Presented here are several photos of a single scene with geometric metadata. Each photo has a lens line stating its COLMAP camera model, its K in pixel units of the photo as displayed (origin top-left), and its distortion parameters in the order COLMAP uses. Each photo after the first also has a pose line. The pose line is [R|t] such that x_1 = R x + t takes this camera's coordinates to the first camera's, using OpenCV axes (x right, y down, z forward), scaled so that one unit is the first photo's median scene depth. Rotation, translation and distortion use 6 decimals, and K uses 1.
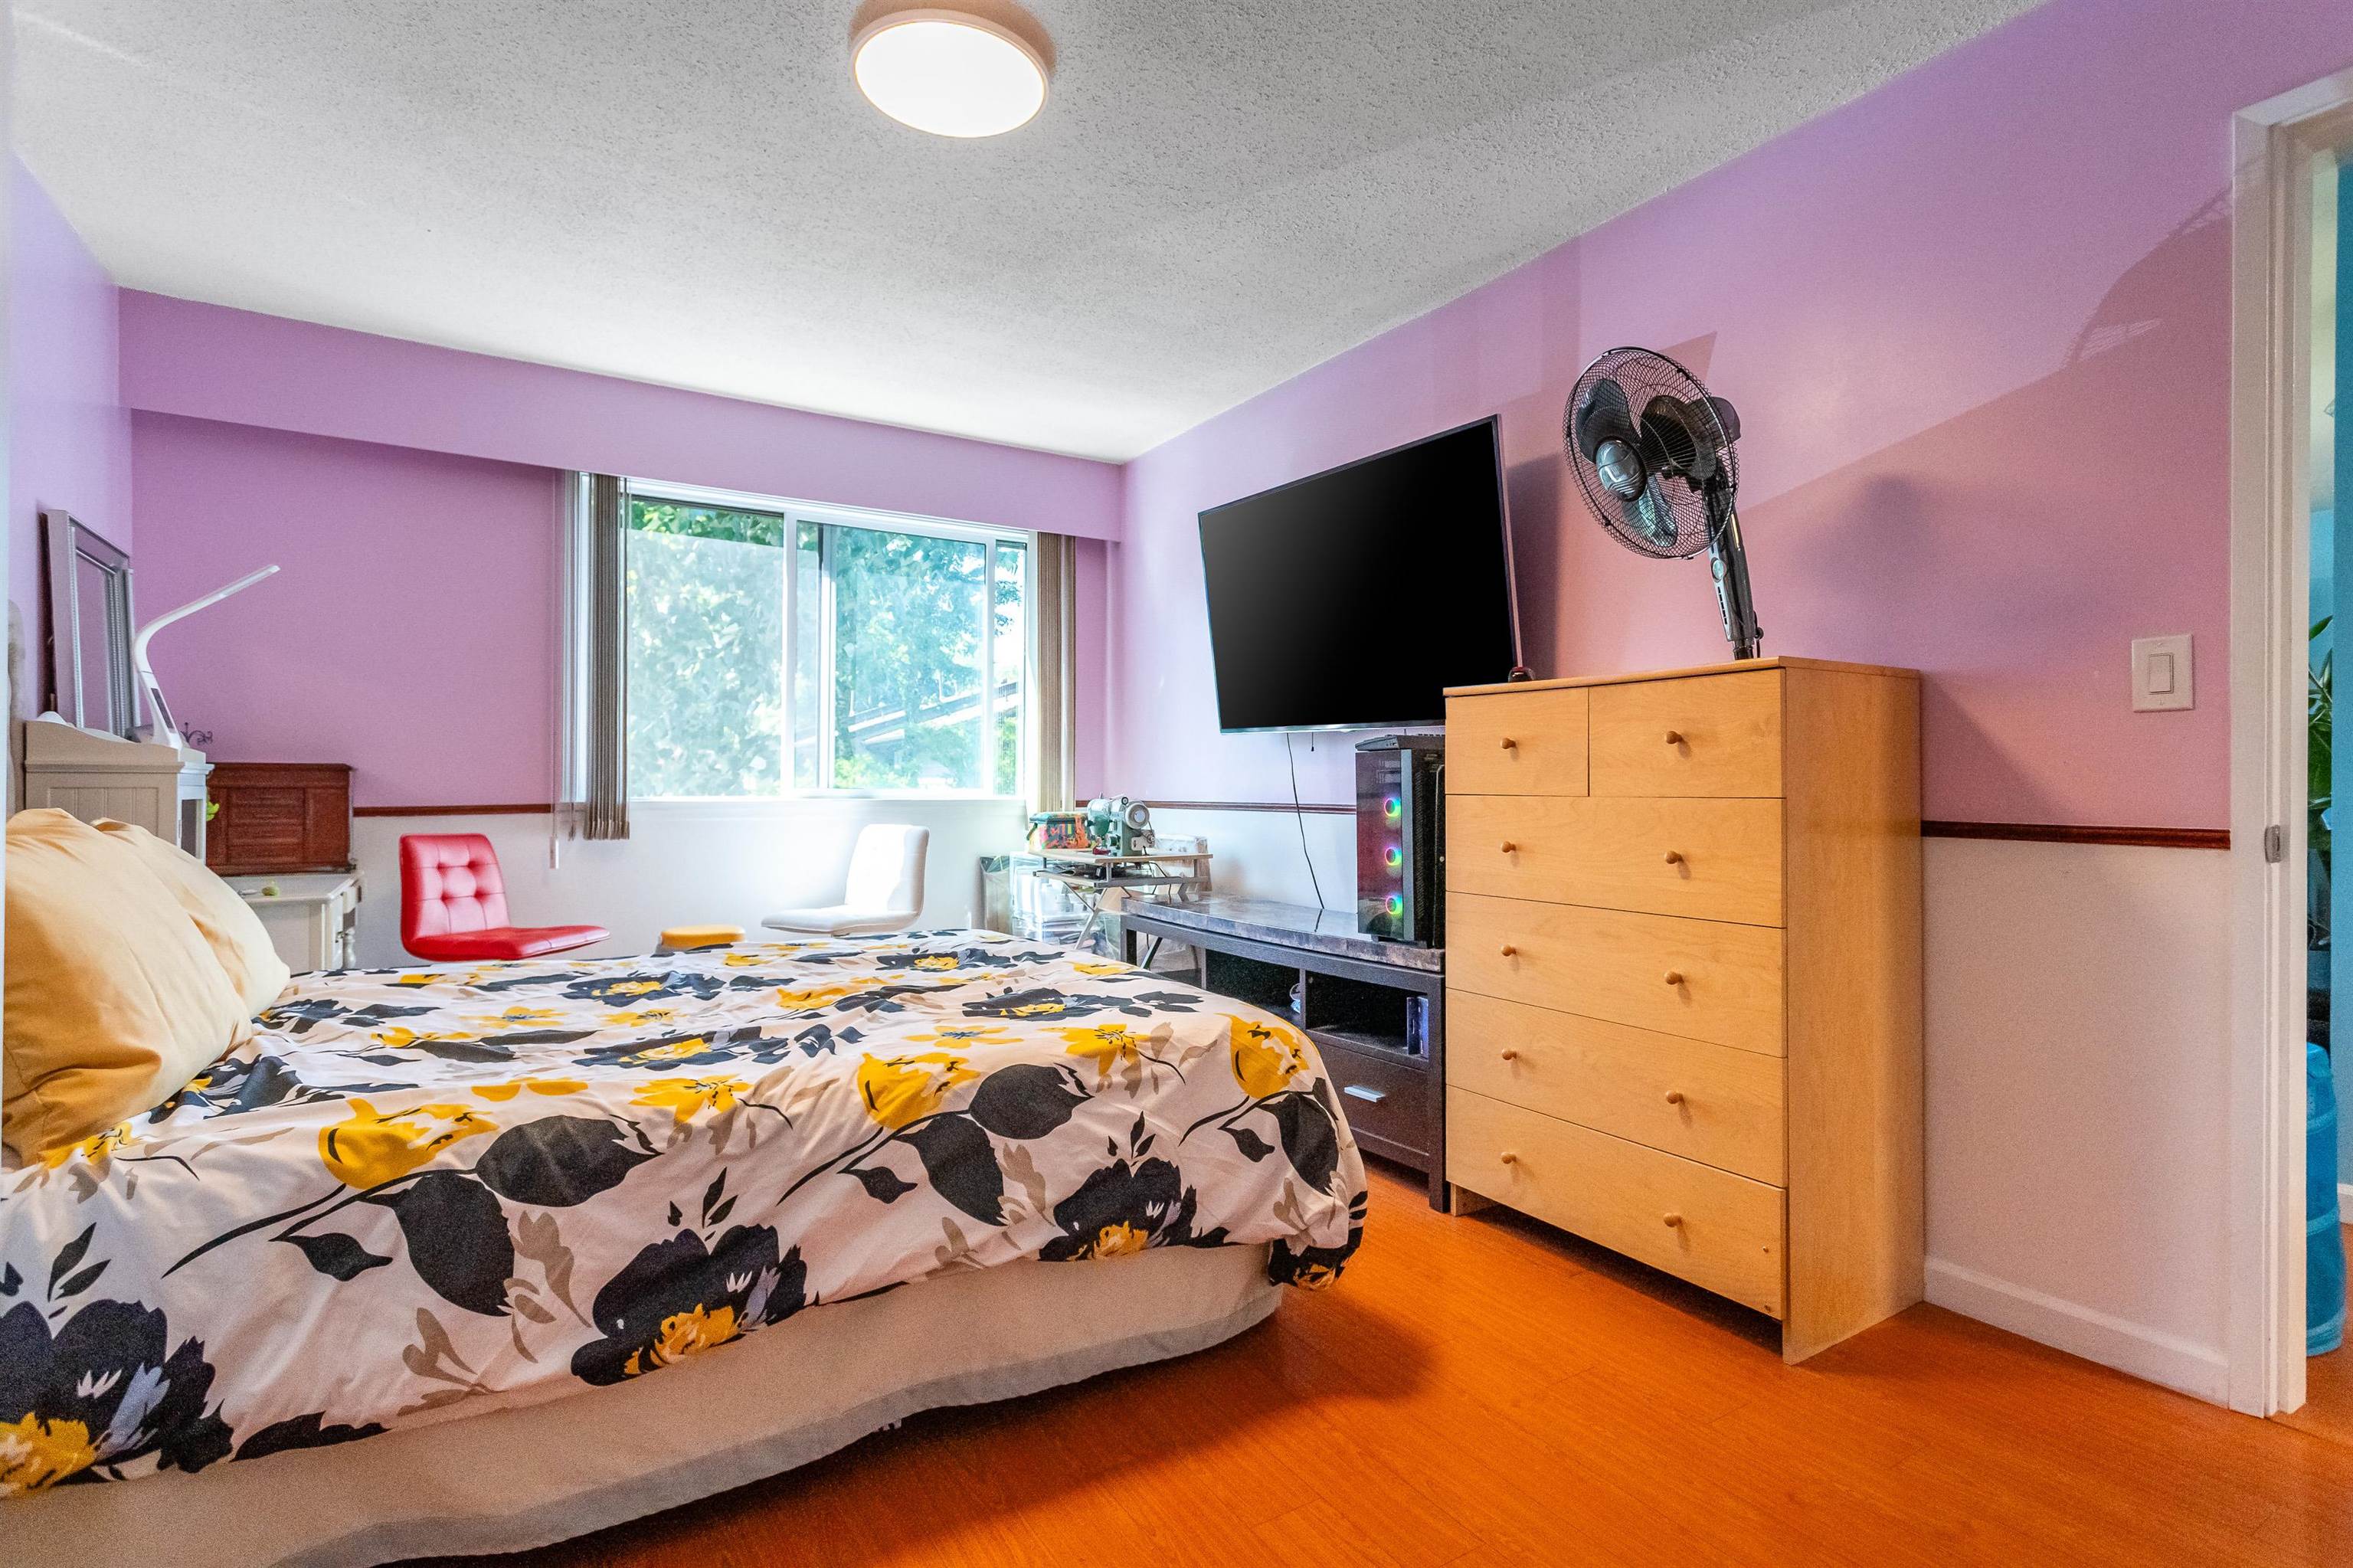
lens RADIAL K [[1161.4, 0, 1185.4], [0, 1161.4, 790.8], [0, 0, 1]] dist [-0.002406, 0.002441]
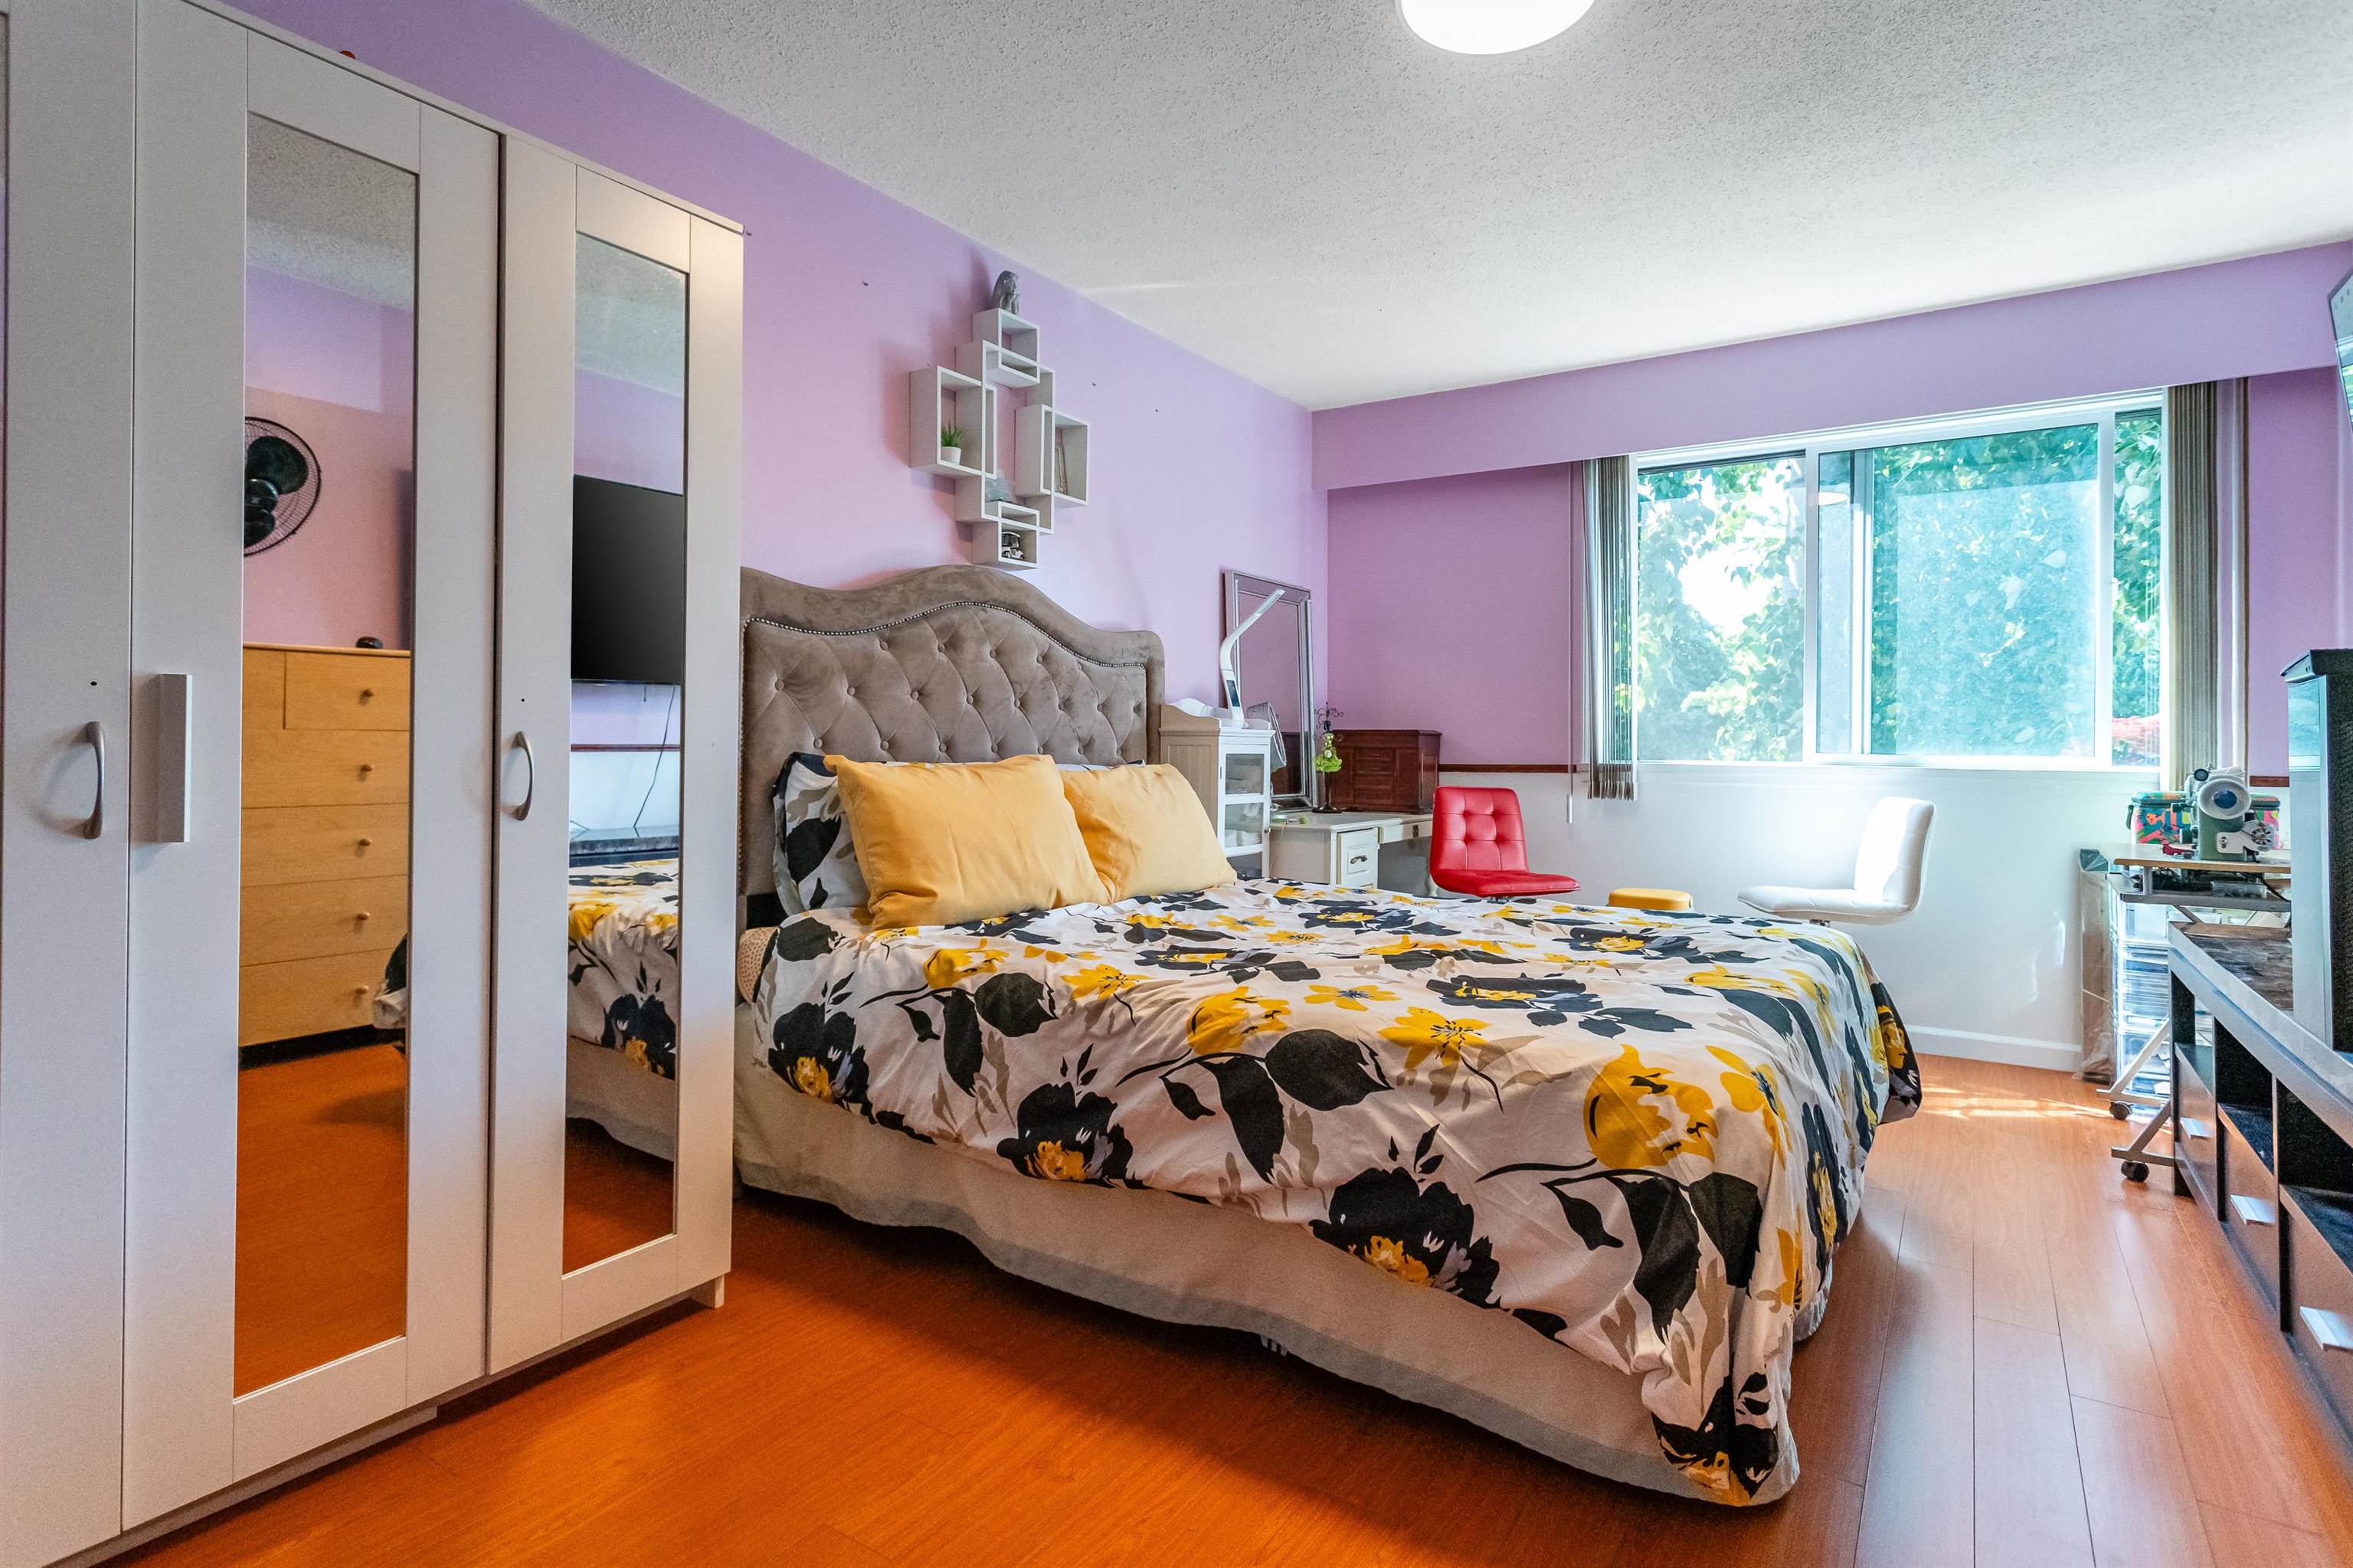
lens RADIAL K [[1161.4, 0, 1208.6], [0, 1161.4, 718.7], [0, 0, 1]] dist [-0.002406, 0.002441]
pose [[0.413994, -0.018452, -0.910092, 0.733895], [-0.012687, 0.999580, -0.026038, 0.002977], [0.910191, 0.022326, 0.413587, 0.529490]]
